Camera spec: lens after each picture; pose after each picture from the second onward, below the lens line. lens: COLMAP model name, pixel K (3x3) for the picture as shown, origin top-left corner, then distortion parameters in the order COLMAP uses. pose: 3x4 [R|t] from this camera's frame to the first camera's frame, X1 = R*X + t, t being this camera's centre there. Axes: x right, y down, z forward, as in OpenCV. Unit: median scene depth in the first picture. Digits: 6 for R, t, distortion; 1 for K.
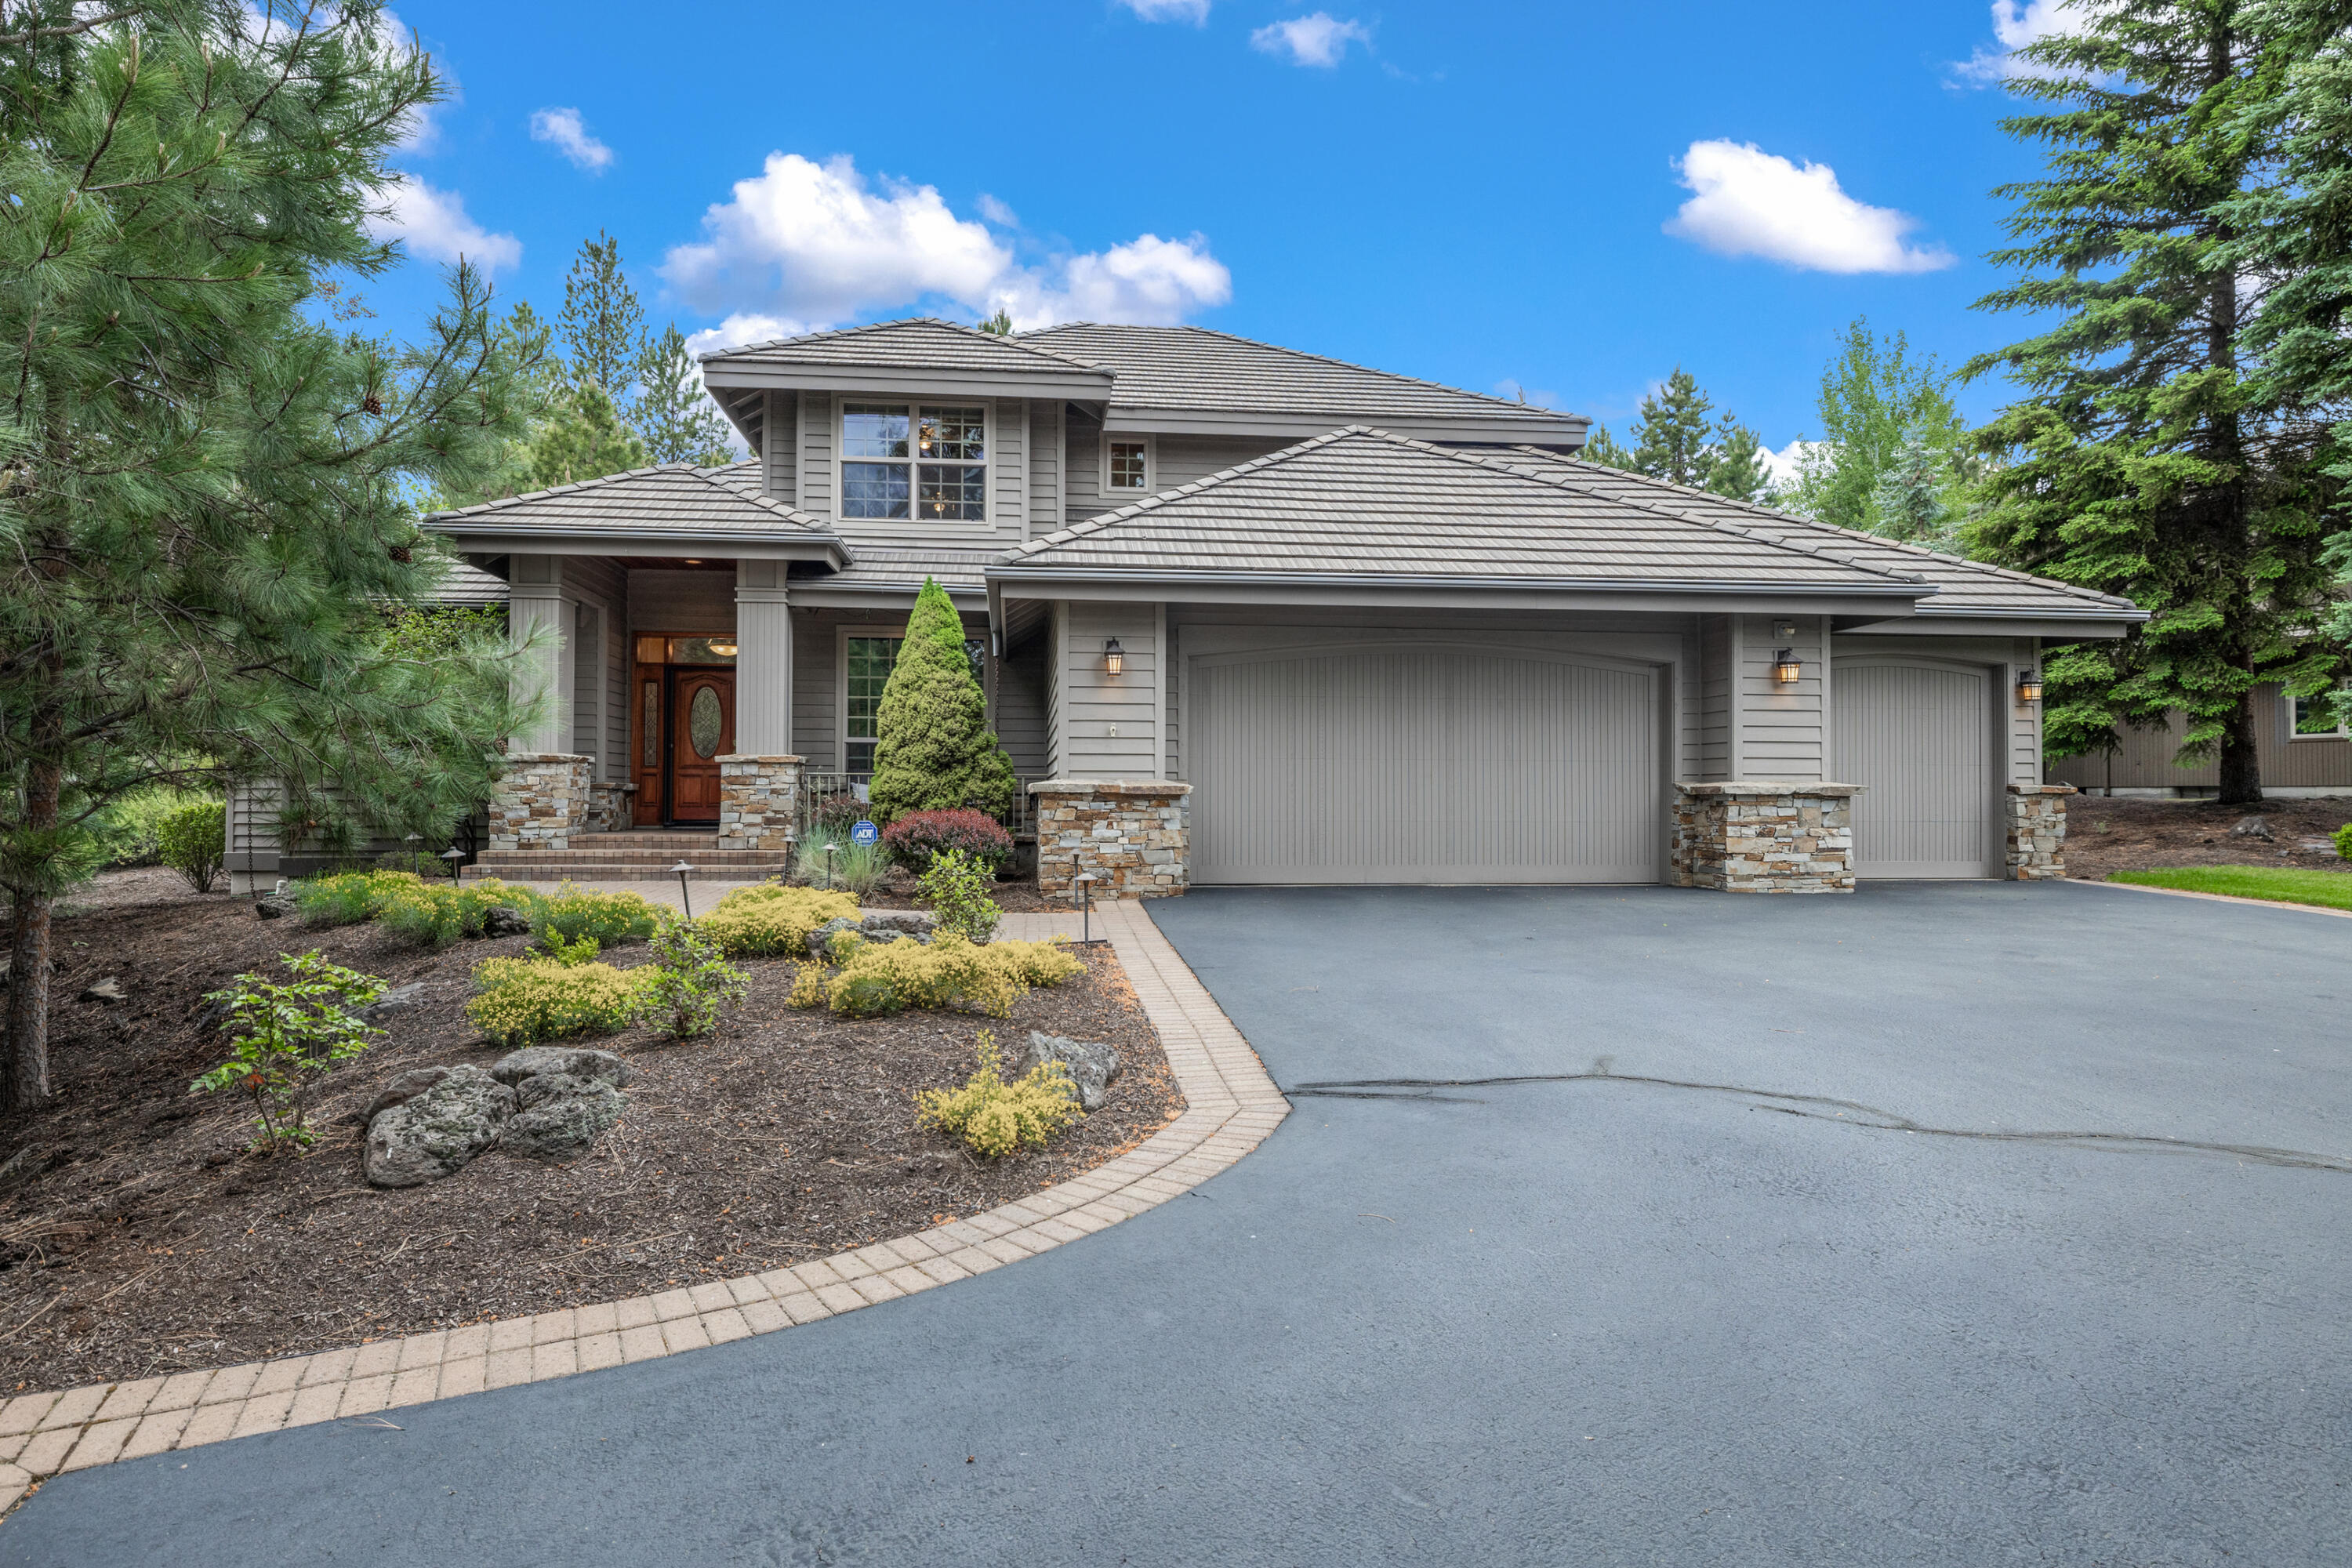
lens RADIAL K [[1570.8, 0, 1212.4], [0, 1570.8, 826.0], [0, 0, 1]] dist [-0.014649, -0.025764]
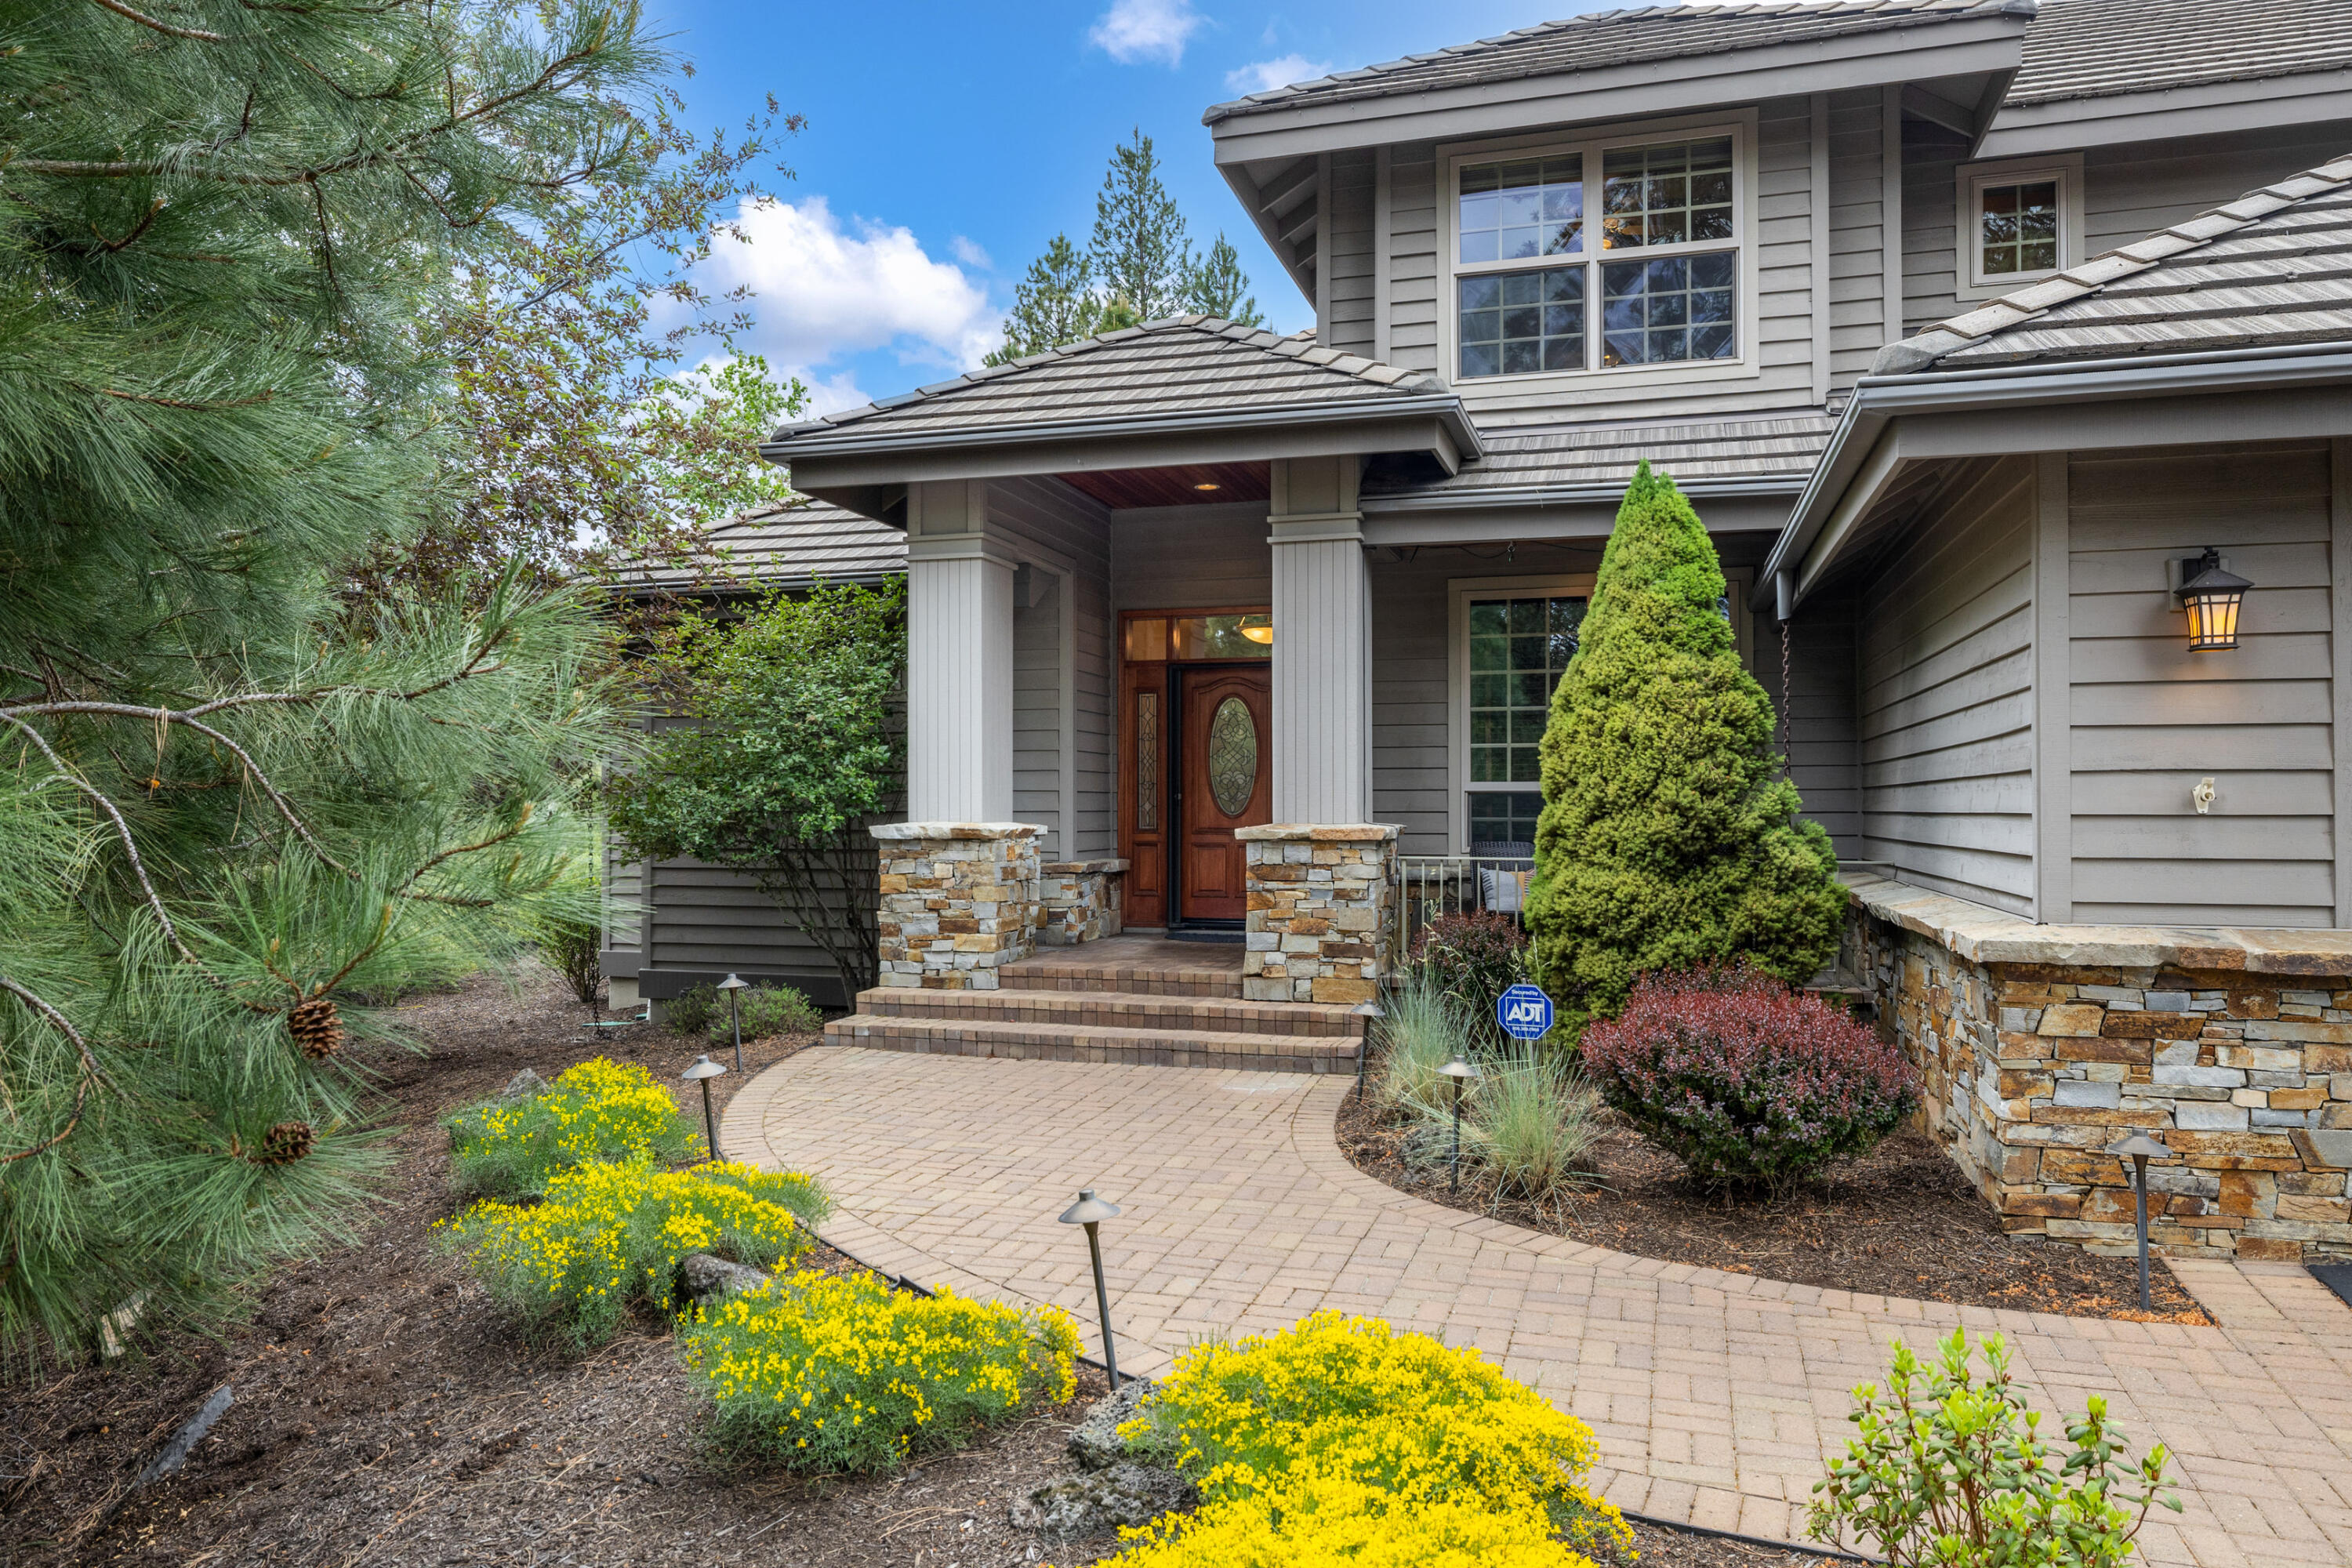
lens RADIAL K [[1570.8, 0, 1212.4], [0, 1570.8, 826.0], [0, 0, 1]] dist [-0.014649, -0.025764]
pose [[0.934988, -0.004605, -0.354650, -0.130556], [0.008469, 0.999920, 0.009345, -0.050656], [0.354579, -0.011741, 0.934952, 0.485309]]
